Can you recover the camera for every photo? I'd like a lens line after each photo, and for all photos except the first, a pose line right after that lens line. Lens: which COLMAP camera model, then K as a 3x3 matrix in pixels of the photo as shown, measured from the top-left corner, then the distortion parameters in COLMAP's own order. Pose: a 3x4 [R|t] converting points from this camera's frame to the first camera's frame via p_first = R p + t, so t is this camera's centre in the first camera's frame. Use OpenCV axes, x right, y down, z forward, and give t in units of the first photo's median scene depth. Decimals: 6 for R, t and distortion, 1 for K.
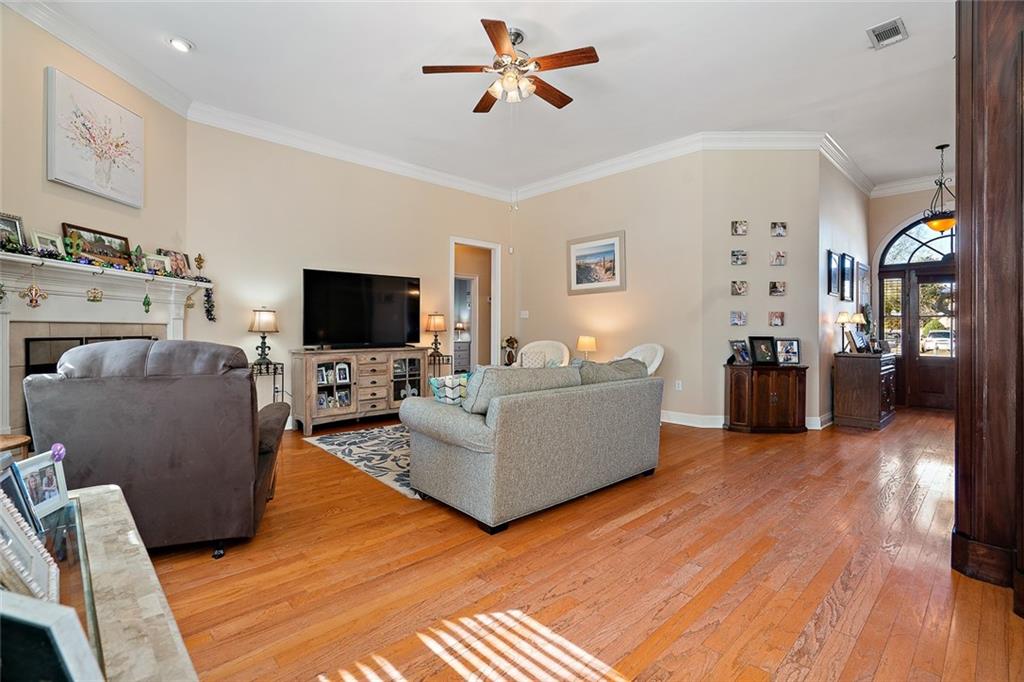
lens RADIAL K [[468.5, 0, 512.0], [0, 468.5, 341.0], [0, 0, 1]] dist [0.001454, 0.000353]
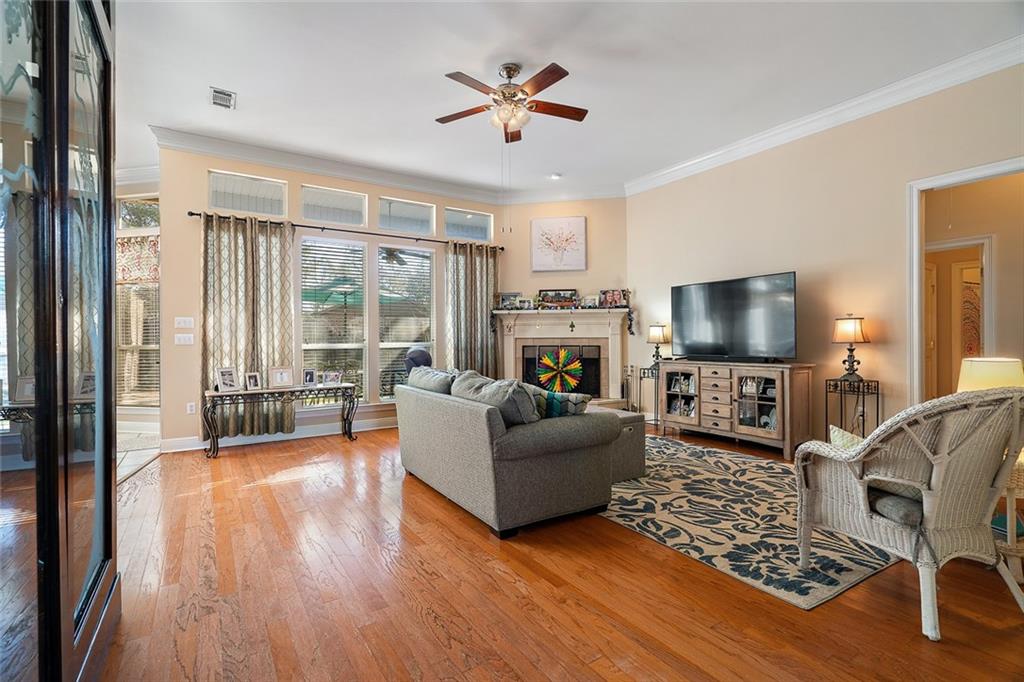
lens RADIAL K [[487.0, 0, 512.0], [0, 487.0, 341.0], [0, 0, 1]] dist [-0.000535, 0.000030]
pose [[-0.197271, -0.005253, -0.980335, 0.734004], [-0.022534, 0.999746, -0.000822, -0.013847], [0.980090, 0.021929, -0.197339, 0.821795]]
